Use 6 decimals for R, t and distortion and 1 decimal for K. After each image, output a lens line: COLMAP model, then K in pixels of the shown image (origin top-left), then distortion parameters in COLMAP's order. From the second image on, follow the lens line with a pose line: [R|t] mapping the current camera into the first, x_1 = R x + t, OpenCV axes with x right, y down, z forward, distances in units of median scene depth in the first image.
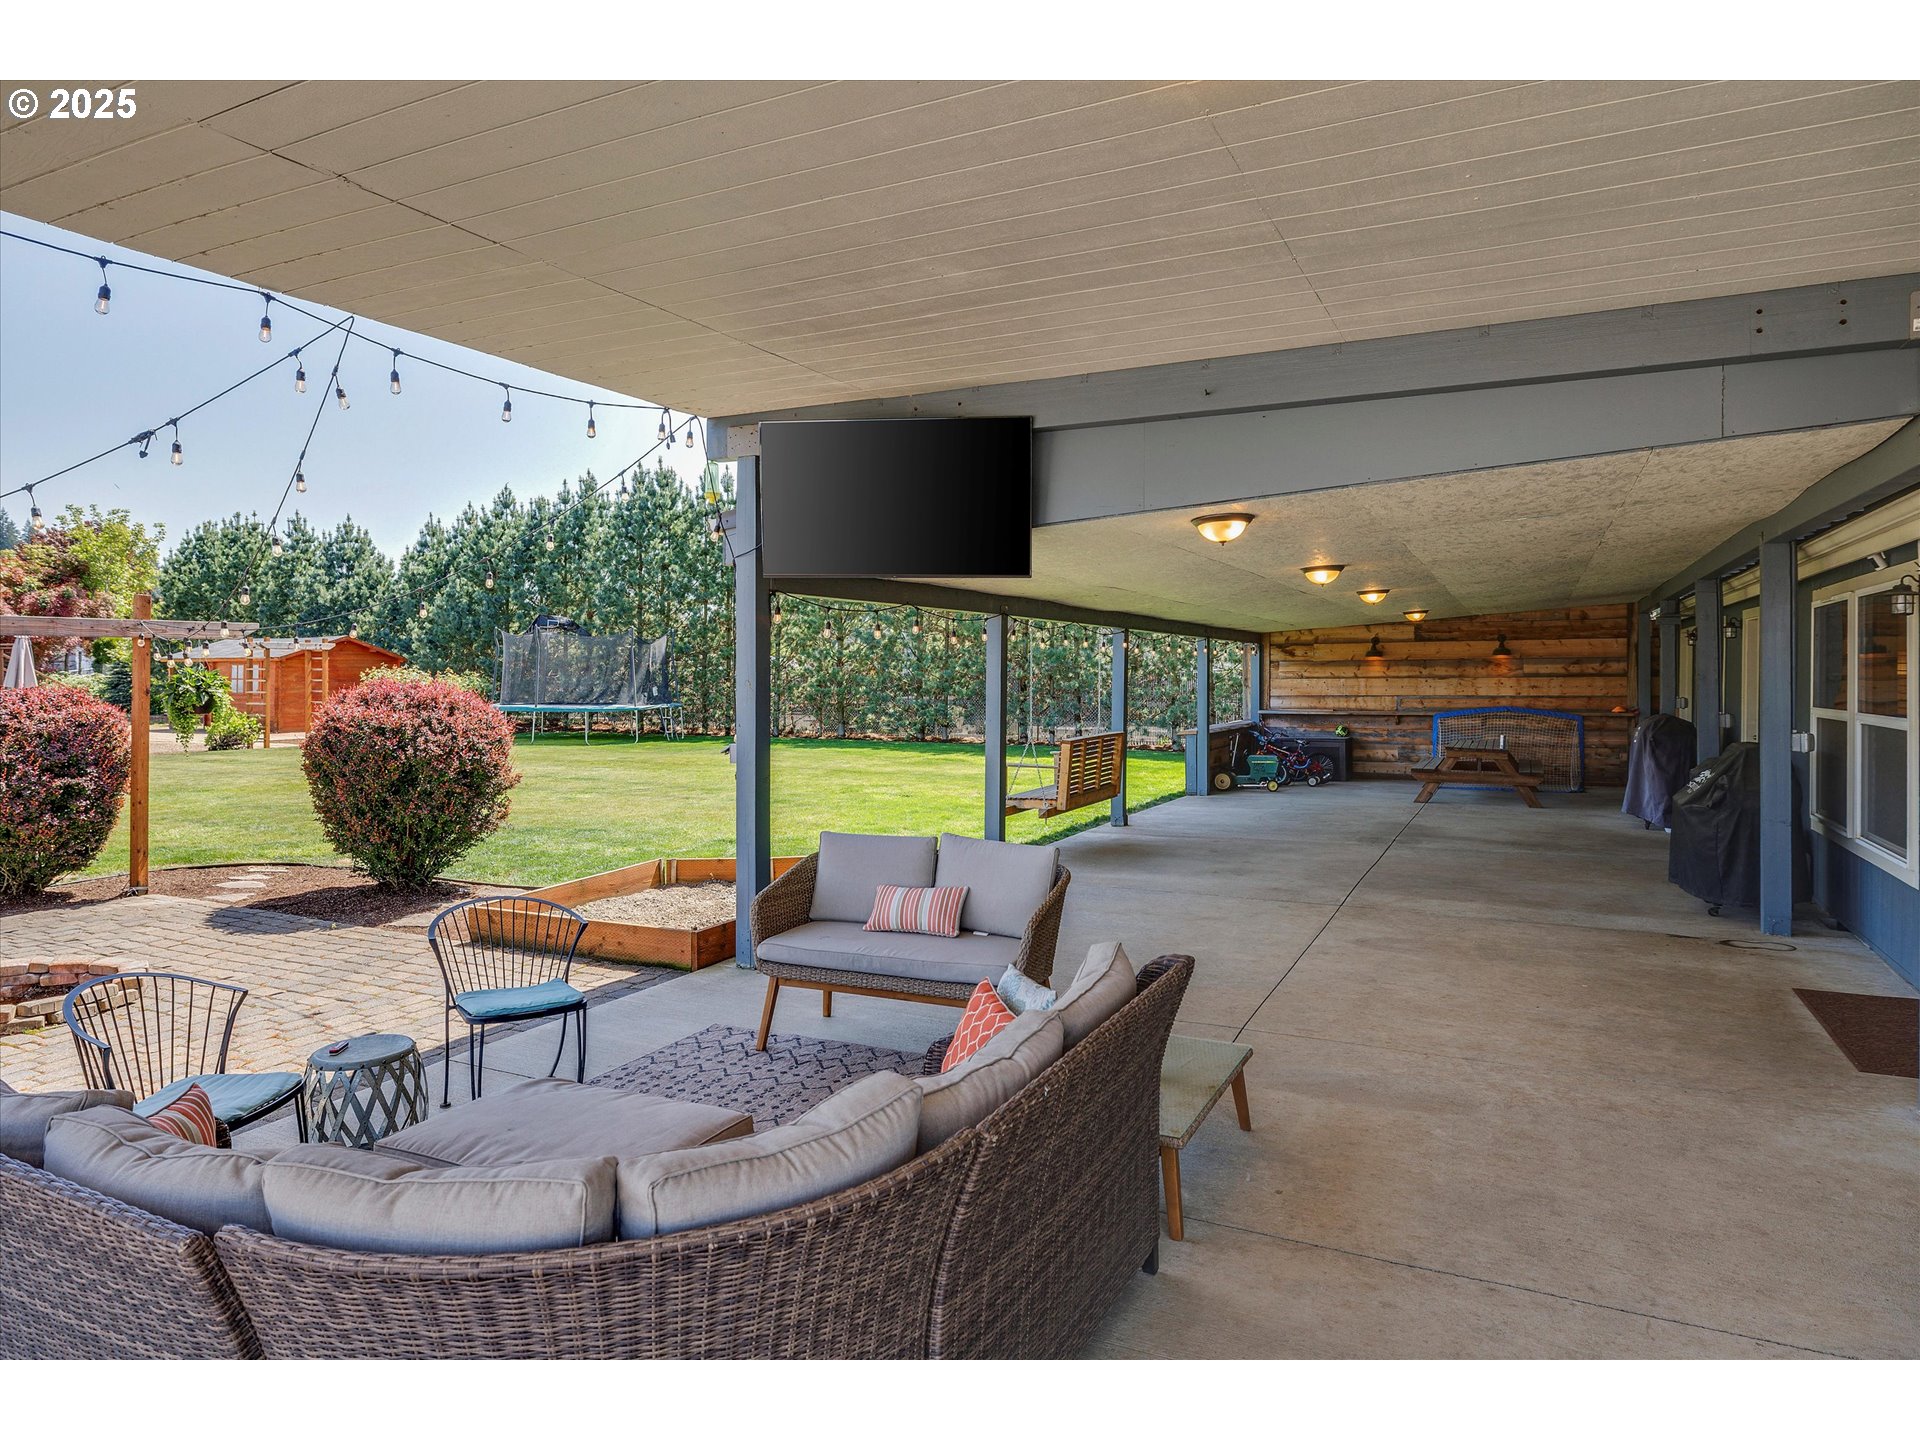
lens RADIAL K [[1207.5, 0, 962.8], [0, 1207.5, 699.4], [0, 0, 1]] dist [-0.009378, 0.000907]
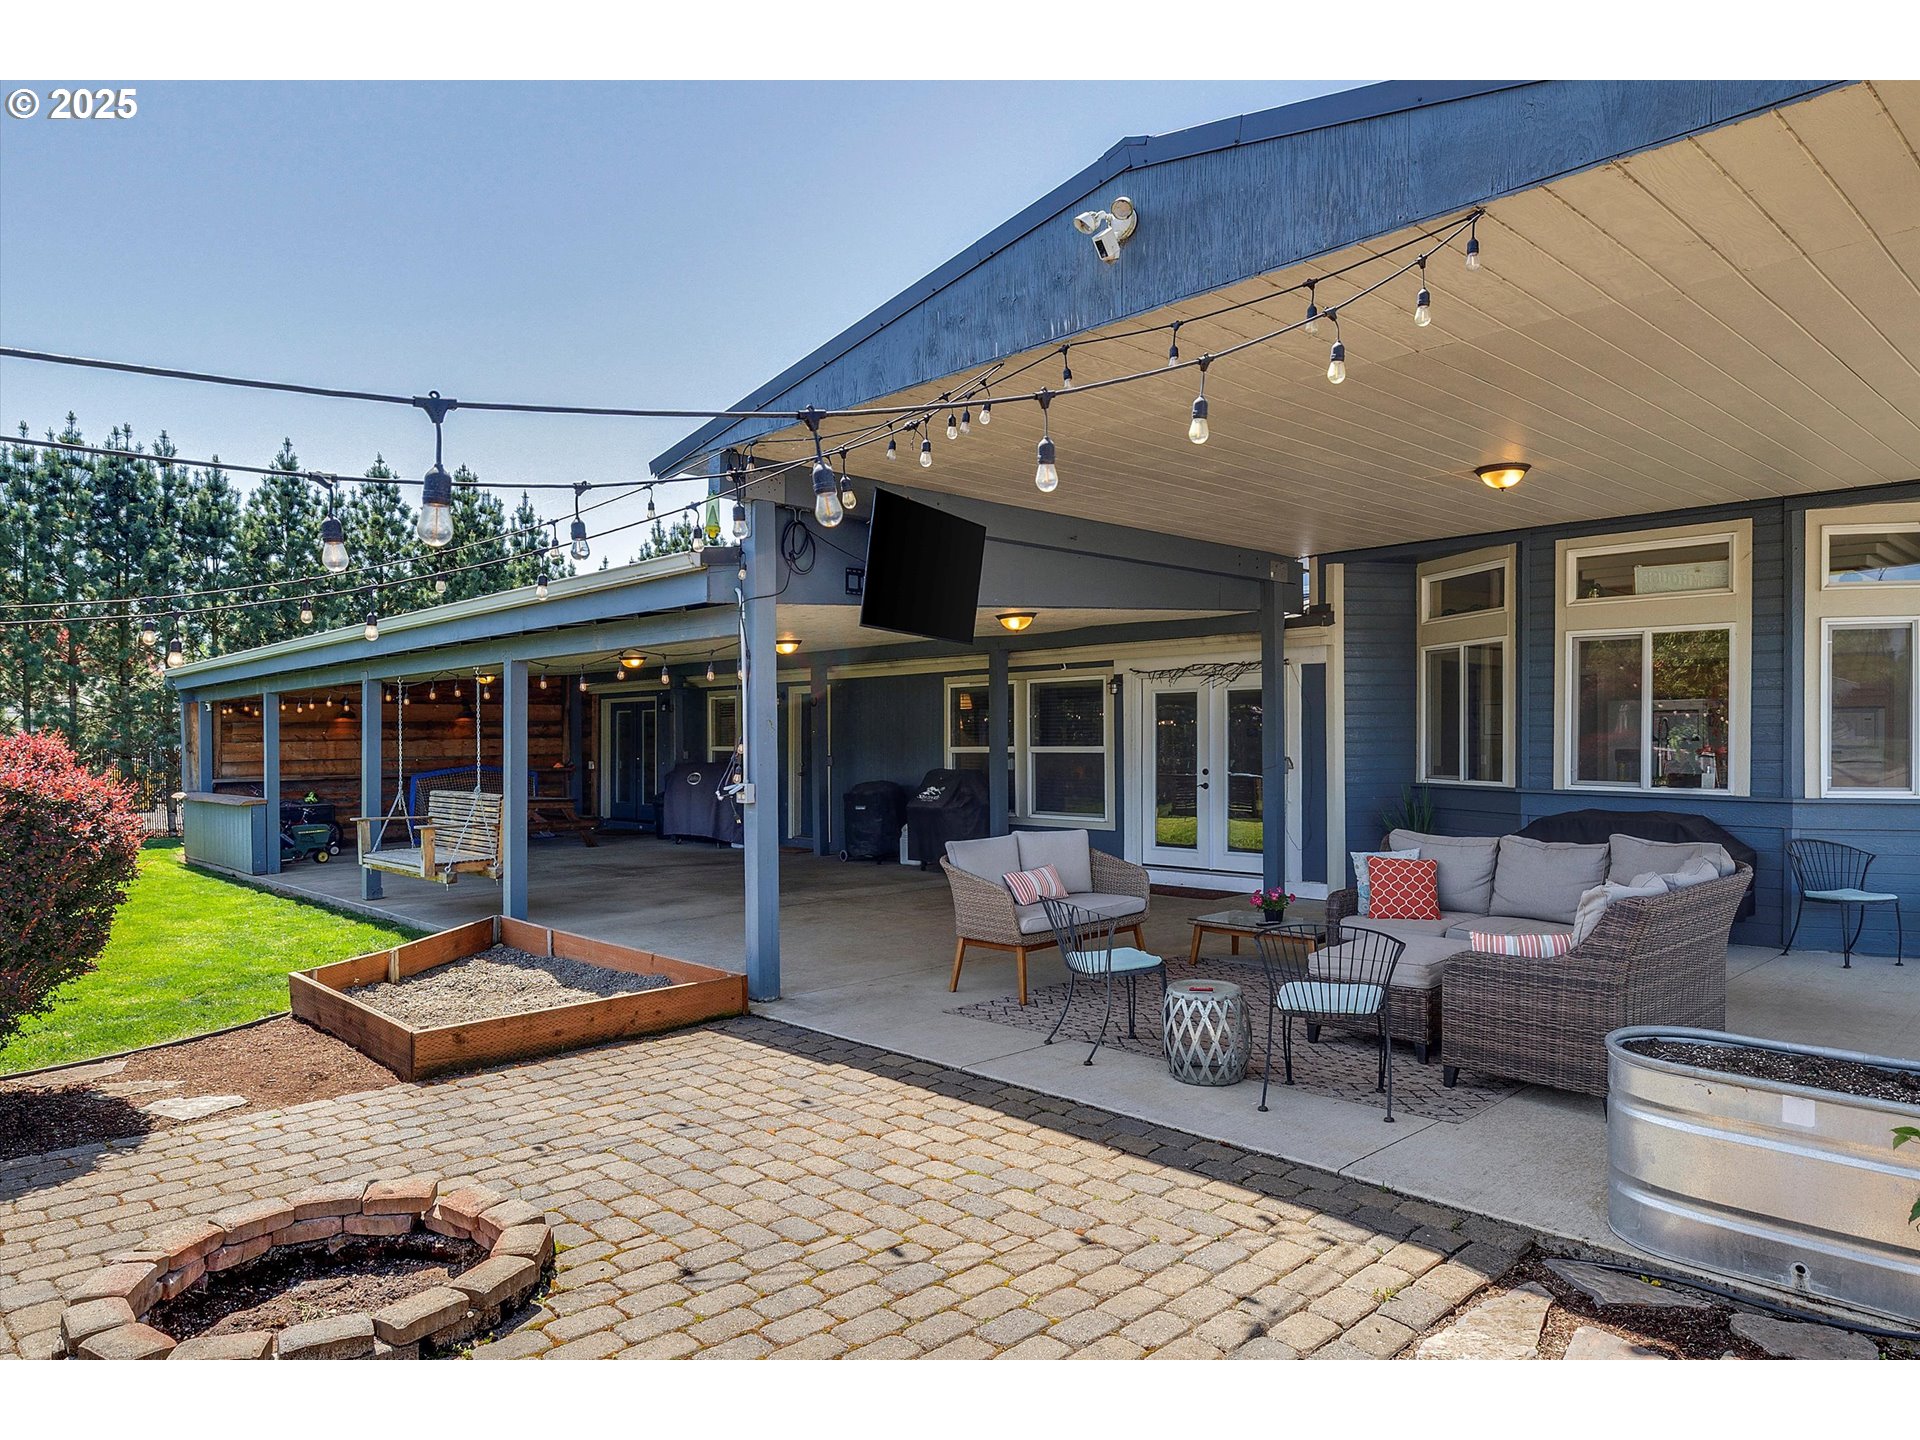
lens RADIAL K [[1253.0, 0, 967.4], [0, 1253.0, 734.1], [0, 0, 1]] dist [0.001889, -0.000273]
pose [[0.325326, 0.001763, 0.945600, -0.488949], [0.031590, 0.999420, -0.012732, 0.006180], [-0.945074, 0.034013, 0.325081, 0.216248]]
